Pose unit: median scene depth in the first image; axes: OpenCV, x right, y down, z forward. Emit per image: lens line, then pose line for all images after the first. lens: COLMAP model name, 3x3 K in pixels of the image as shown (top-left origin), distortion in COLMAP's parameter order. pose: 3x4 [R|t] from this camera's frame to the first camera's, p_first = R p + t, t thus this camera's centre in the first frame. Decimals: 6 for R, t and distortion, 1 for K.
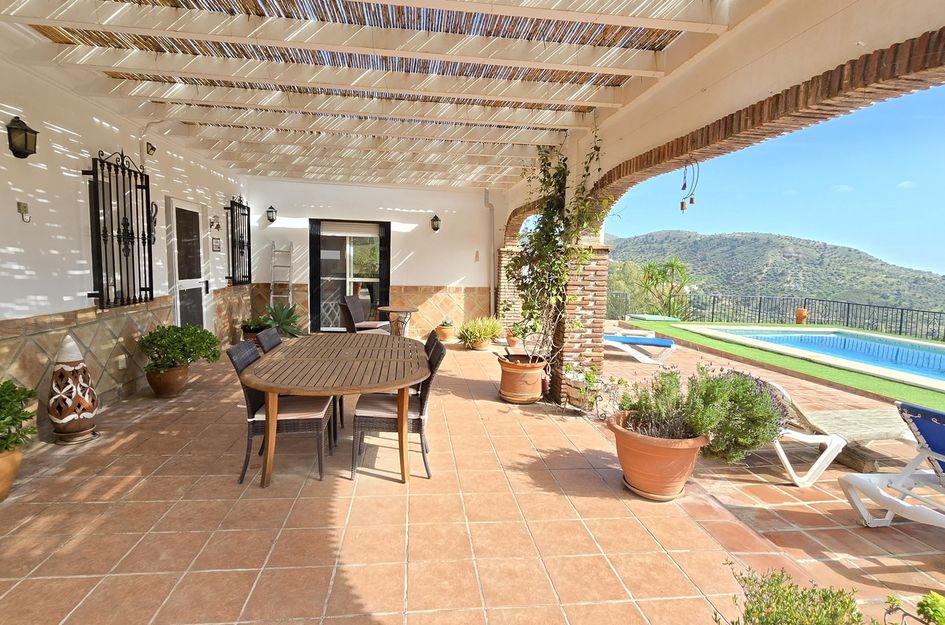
lens RADIAL K [[528.0, 0, 472.5], [0, 528.0, 312.5], [0, 0, 1]] dist [-0.004914, 0.000175]
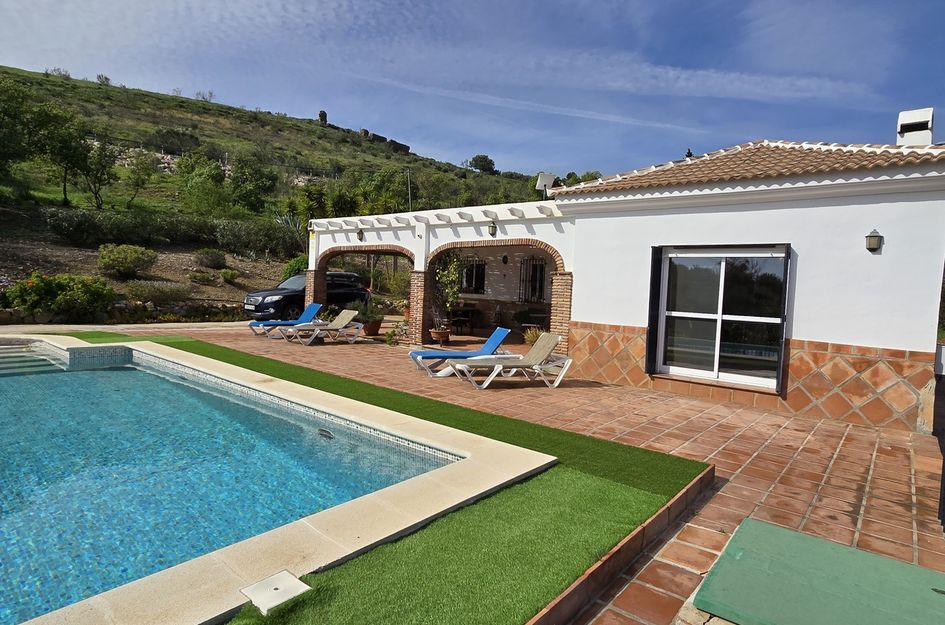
lens RADIAL K [[528.0, 0, 472.5], [0, 528.0, 312.5], [0, 0, 1]] dist [-0.004914, 0.000175]
pose [[-0.734390, -0.019553, -0.678446, 1.225972], [-0.123980, 0.986632, 0.105769, -0.174070], [0.667309, 0.161789, -0.726996, 2.165947]]
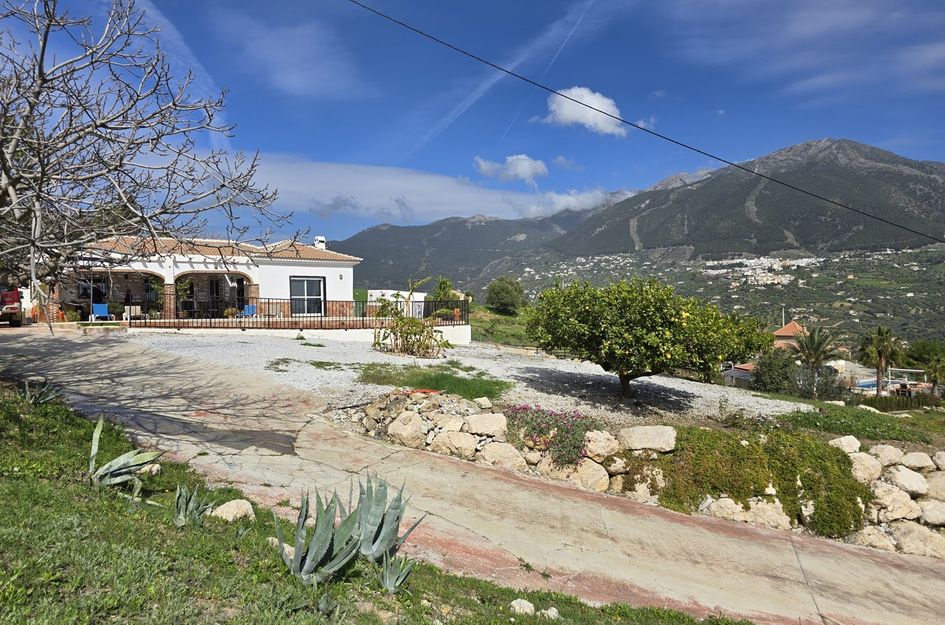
lens RADIAL K [[624.2, 0, 472.5], [0, 624.2, 312.5], [0, 0, 1]] dist [0.045496, -0.000501]
pose [[0.485616, -0.028094, -0.873721, 4.699263], [-0.055506, 0.996476, -0.062891, 0.227469], [0.872408, 0.079037, 0.482345, 0.534489]]
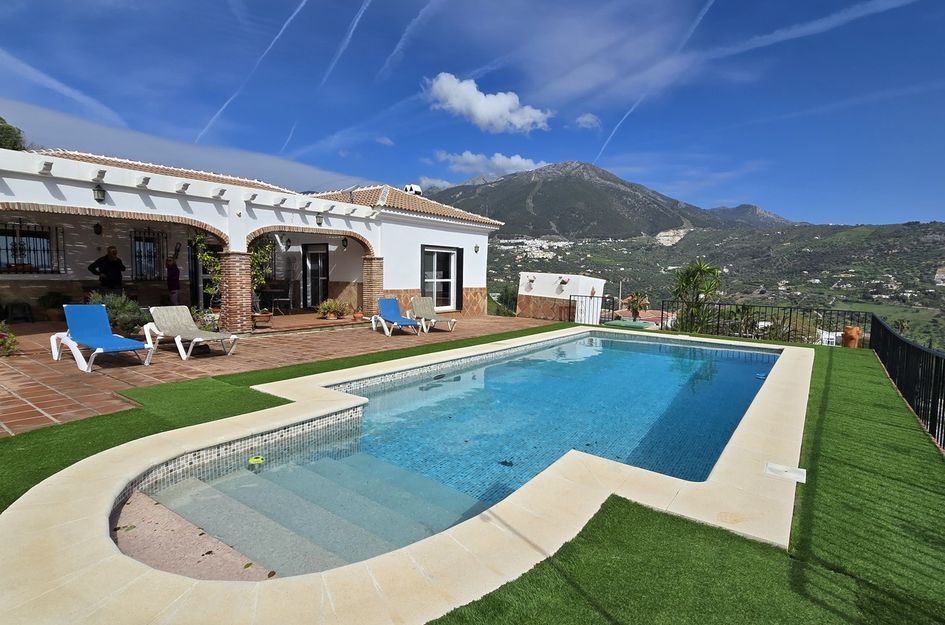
lens RADIAL K [[472.8, 0, 472.5], [0, 472.8, 312.5], [0, 0, 1]] dist [-0.003768, -0.000351]
pose [[0.722345, 0.052885, -0.689508, 1.659588], [-0.071024, 0.997472, 0.002100, 0.020124], [0.687876, 0.047454, 0.724275, 0.250873]]
